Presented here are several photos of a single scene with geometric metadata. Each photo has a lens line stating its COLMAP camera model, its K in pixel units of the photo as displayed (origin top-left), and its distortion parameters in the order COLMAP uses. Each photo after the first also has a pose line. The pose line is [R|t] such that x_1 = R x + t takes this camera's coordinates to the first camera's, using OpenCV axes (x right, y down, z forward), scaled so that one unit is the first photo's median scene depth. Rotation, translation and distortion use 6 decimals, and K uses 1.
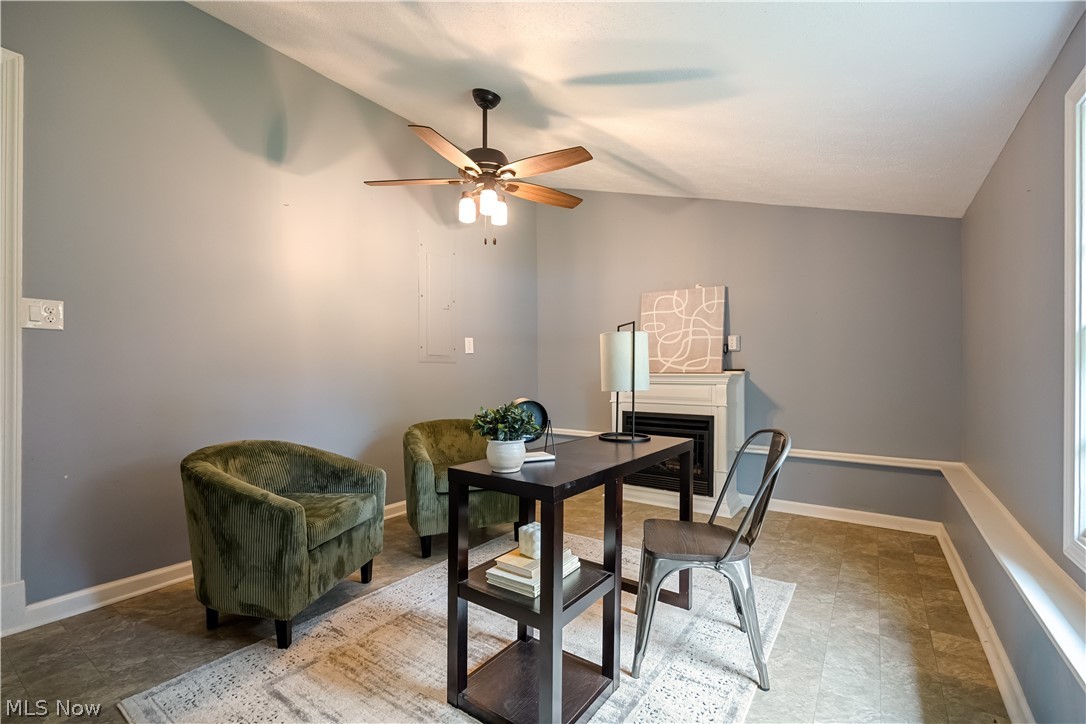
lens RADIAL K [[479.1, 0, 537.3], [0, 479.1, 353.8], [0, 0, 1]] dist [-0.005208, -0.000223]
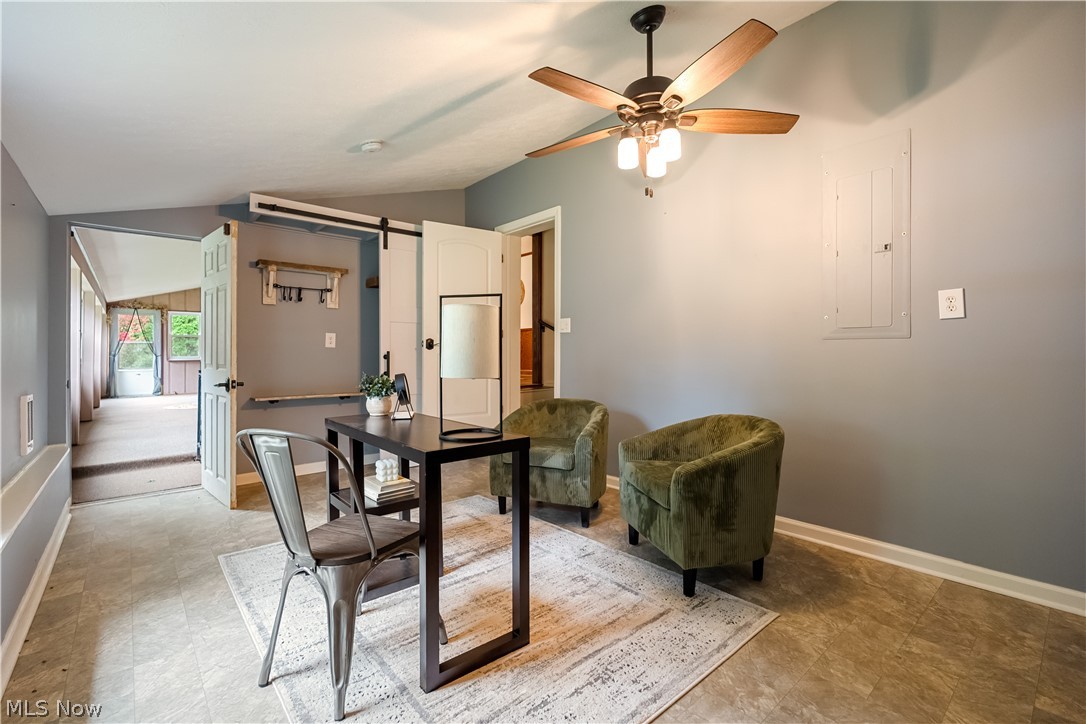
lens RADIAL K [[479.1, 0, 542.0], [0, 479.1, 356.6], [0, 0, 1]] dist [-0.005208, -0.000223]
pose [[-0.236554, 0.008702, -0.971579, 0.961686], [0.040680, 0.999172, -0.000955, 0.047730], [0.970766, -0.039750, -0.236713, 1.359123]]
